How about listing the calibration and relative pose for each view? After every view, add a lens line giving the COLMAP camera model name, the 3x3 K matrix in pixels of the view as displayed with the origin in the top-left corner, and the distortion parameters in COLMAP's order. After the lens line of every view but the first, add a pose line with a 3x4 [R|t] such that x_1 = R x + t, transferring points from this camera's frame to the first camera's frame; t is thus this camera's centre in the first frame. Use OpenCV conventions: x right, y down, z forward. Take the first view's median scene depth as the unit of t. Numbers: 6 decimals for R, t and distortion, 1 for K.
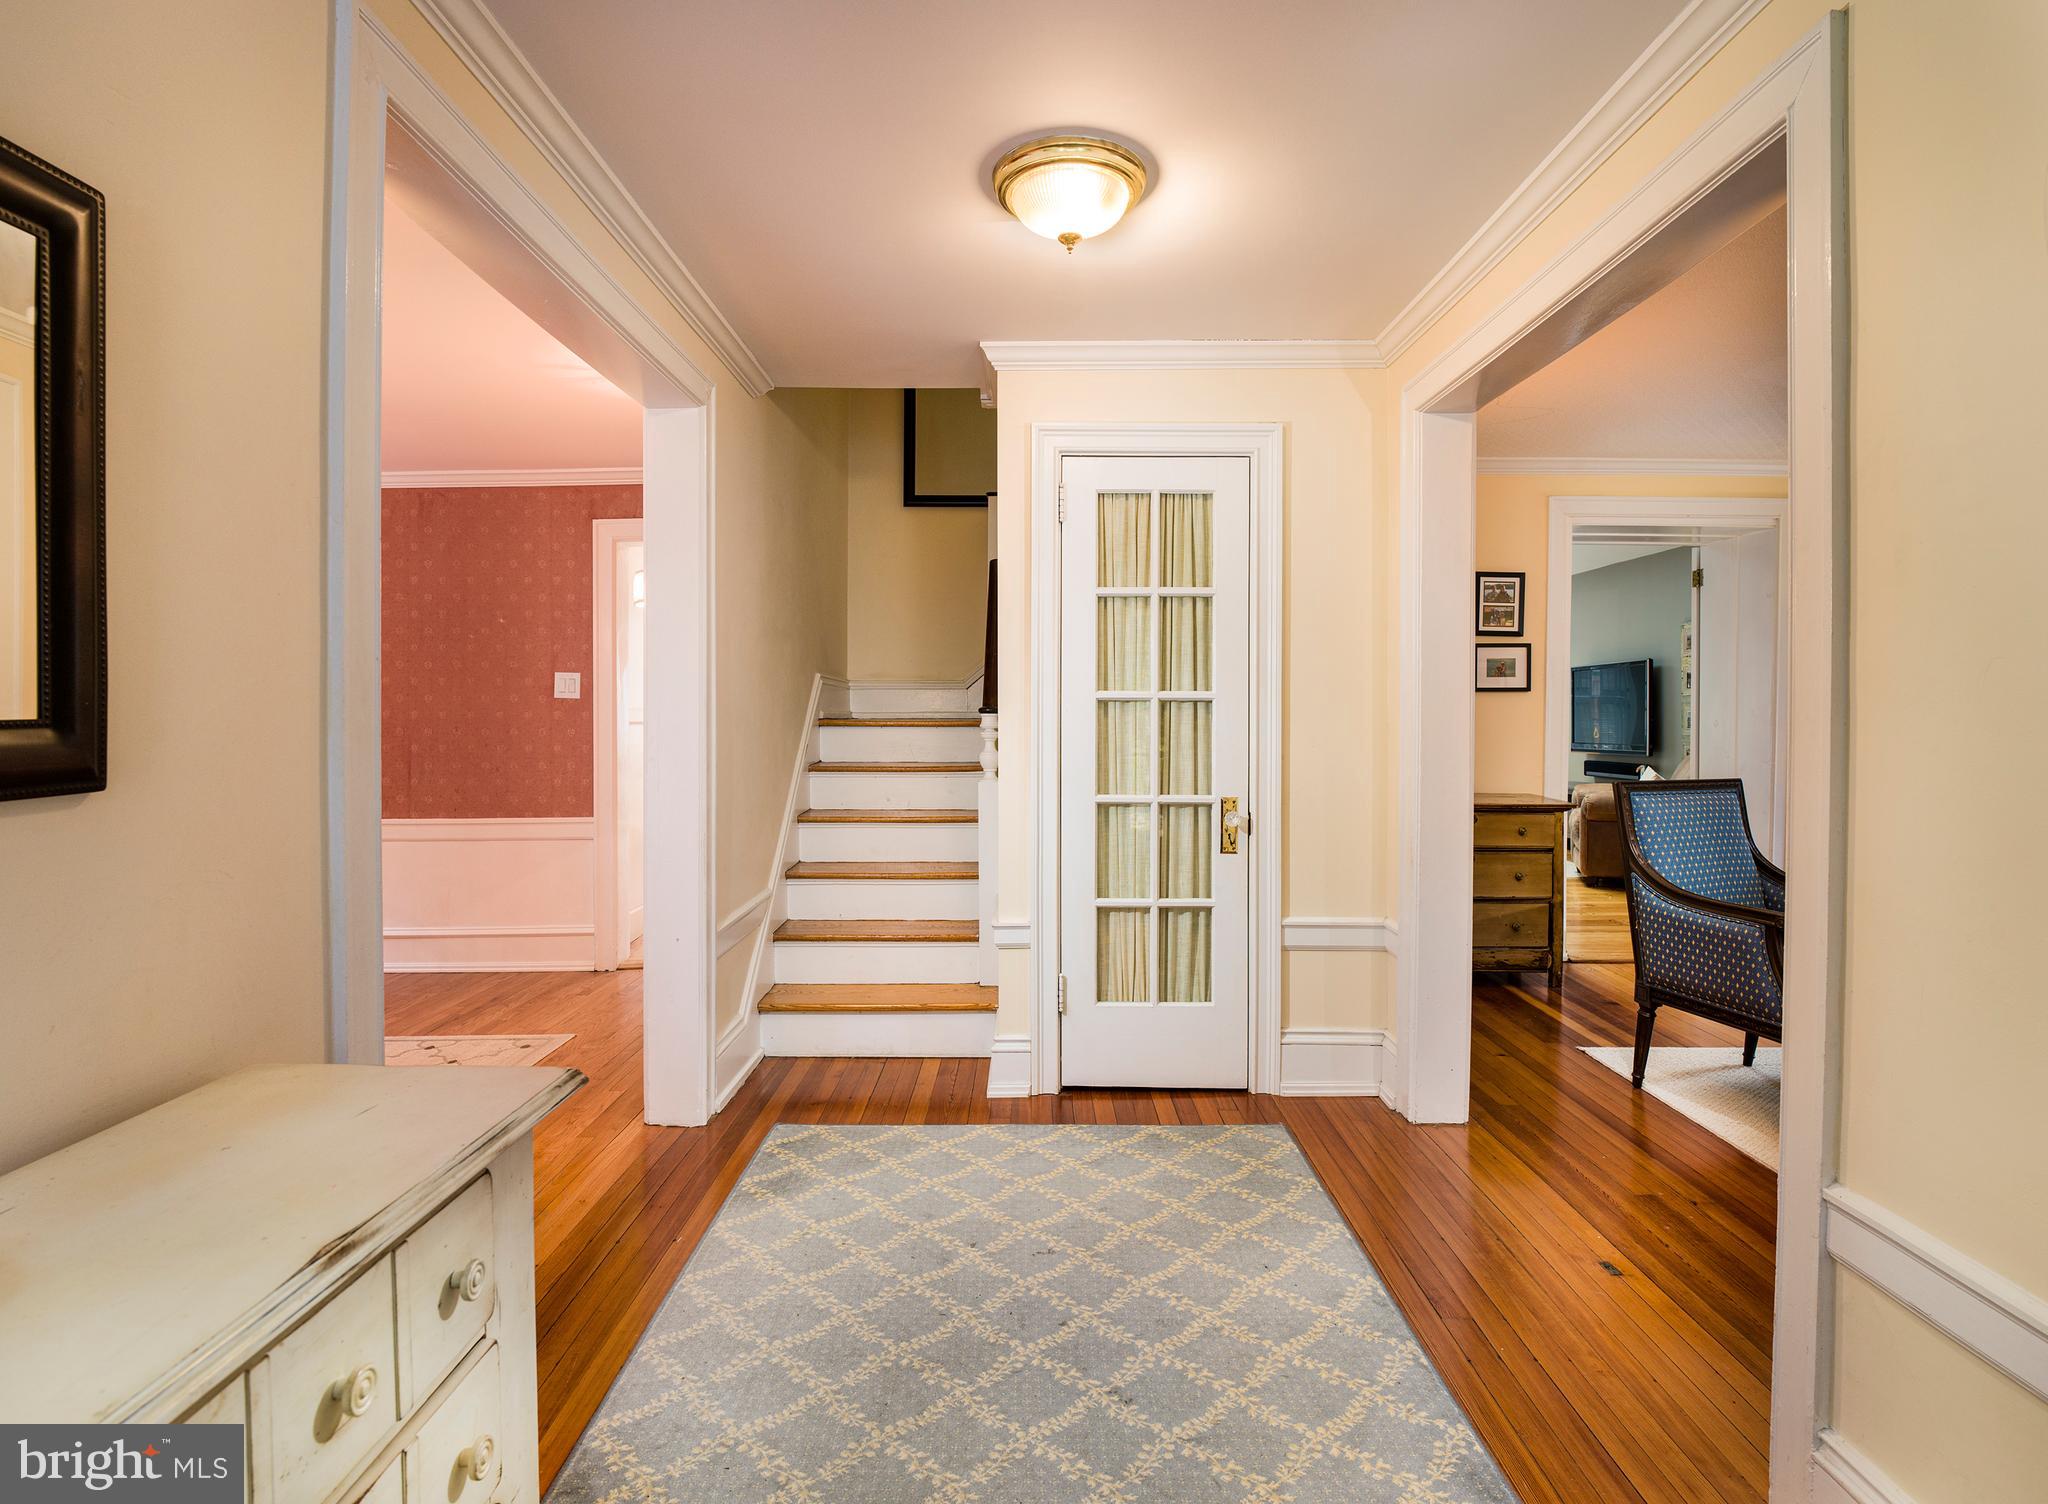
lens RADIAL K [[1074.8, 0, 1038.8], [0, 1074.8, 714.9], [0, 0, 1]] dist [-0.006941, -0.002076]
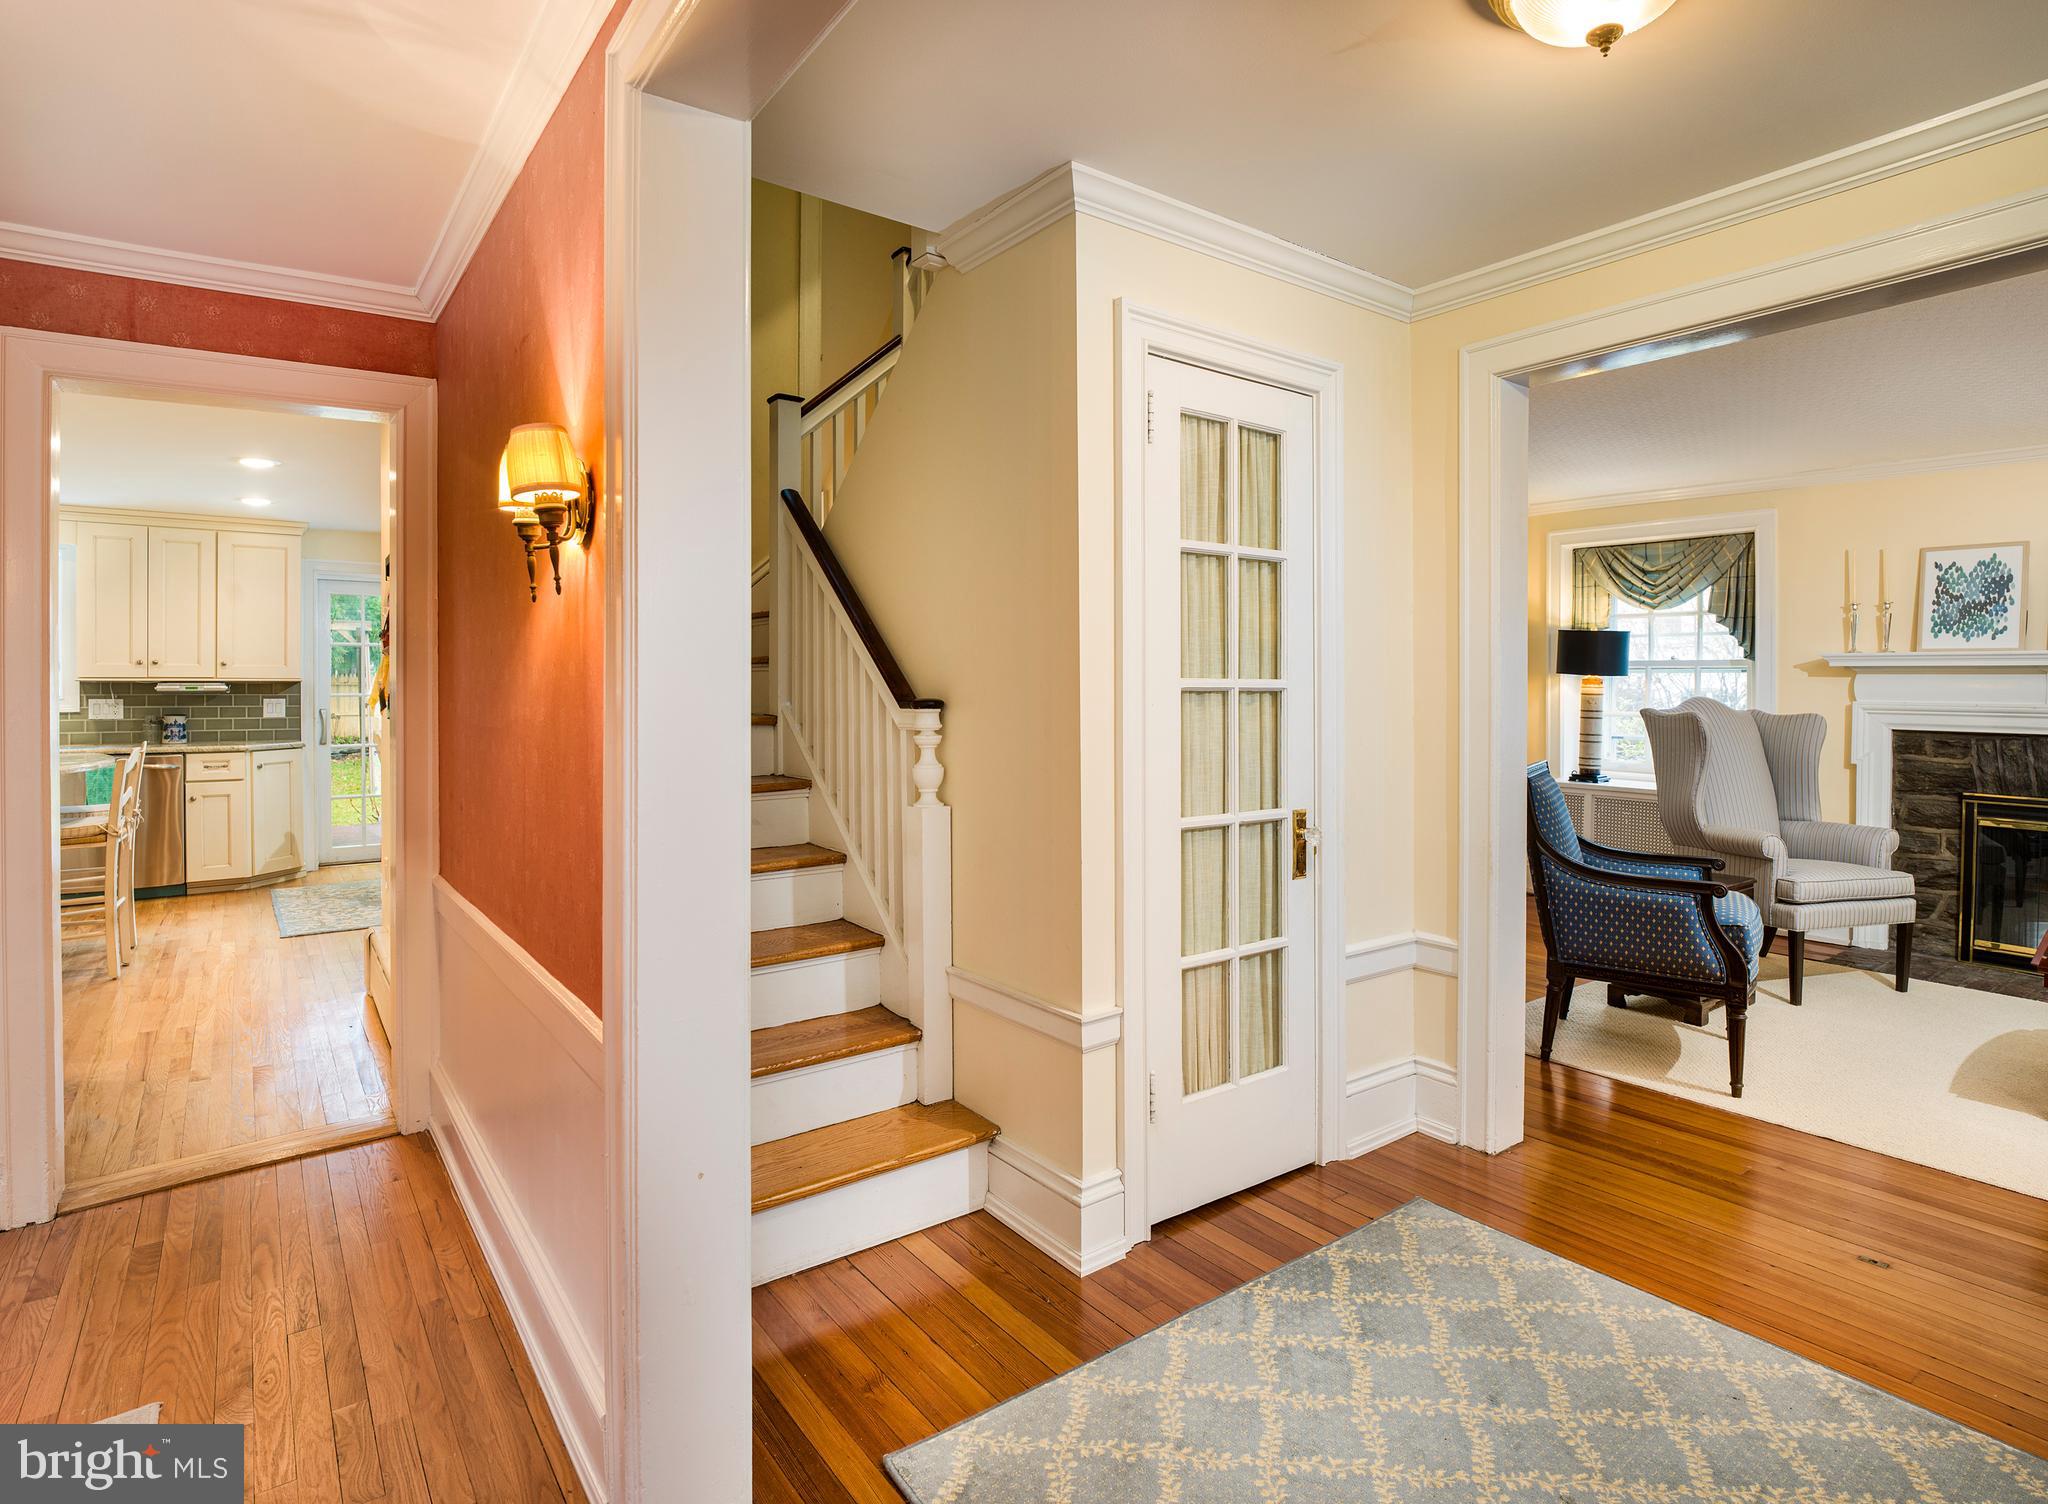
lens RADIAL K [[1074.8, 0, 982.6], [0, 1074.8, 694.0], [0, 0, 1]] dist [-0.006941, -0.002076]
pose [[0.796024, -0.001429, 0.605264, -0.514878], [0.011863, 0.999842, -0.013242, -0.003098], [-0.605149, 0.017721, 0.795915, 0.506680]]
